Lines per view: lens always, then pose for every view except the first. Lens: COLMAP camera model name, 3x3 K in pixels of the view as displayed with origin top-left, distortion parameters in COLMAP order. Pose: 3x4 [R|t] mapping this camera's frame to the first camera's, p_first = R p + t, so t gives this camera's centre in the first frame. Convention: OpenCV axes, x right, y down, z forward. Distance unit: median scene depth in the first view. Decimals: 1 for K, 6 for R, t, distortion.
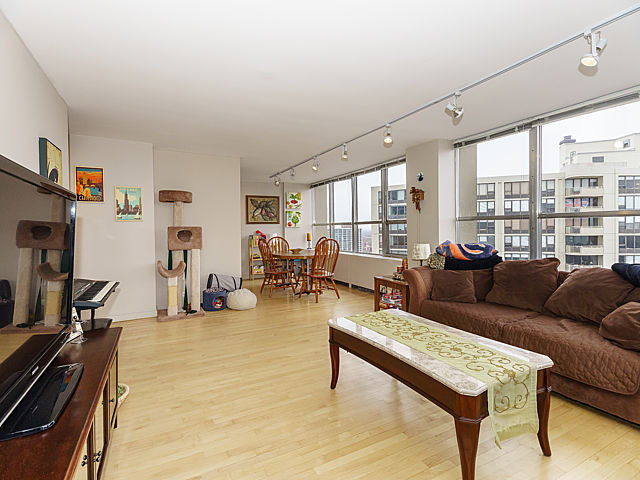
lens RADIAL K [[316.6, 0, 318.0], [0, 316.6, 240.2], [0, 0, 1]] dist [0.026587, -0.001206]
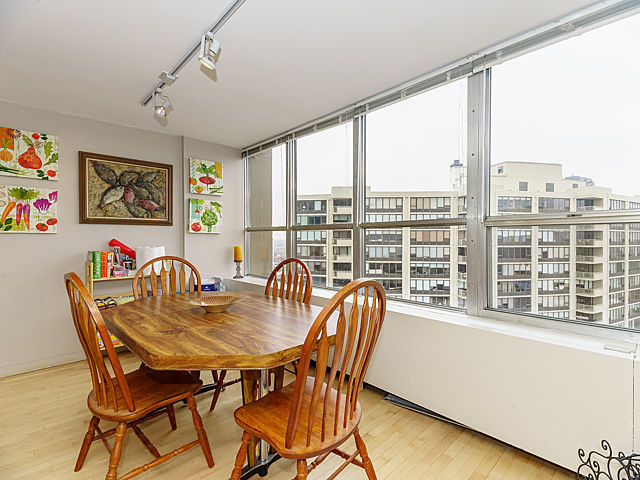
lens RADIAL K [[316.6, 0, 318.0], [0, 316.6, 240.2], [0, 0, 1]] dist [0.026587, -0.001206]
pose [[0.962327, 0.010543, 0.271689, -0.046089], [-0.001923, 0.999487, -0.031973, -0.017303], [-0.271887, 0.030247, 0.961854, 0.524787]]
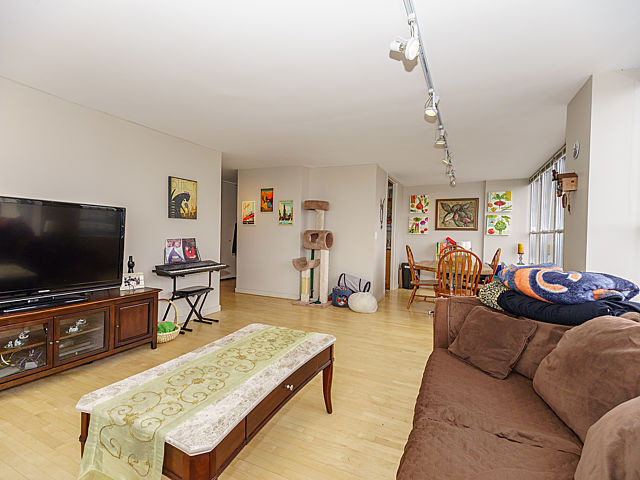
lens RADIAL K [[307.7, 0, 320.0], [0, 307.7, 240.0], [0, 0, 1]] dist [0.025402, -0.000405]
pose [[0.598138, 0.041822, -0.800301, 0.297016], [-0.059503, 0.998198, 0.007692, -0.008841], [0.799181, 0.043020, 0.599549, 0.184153]]
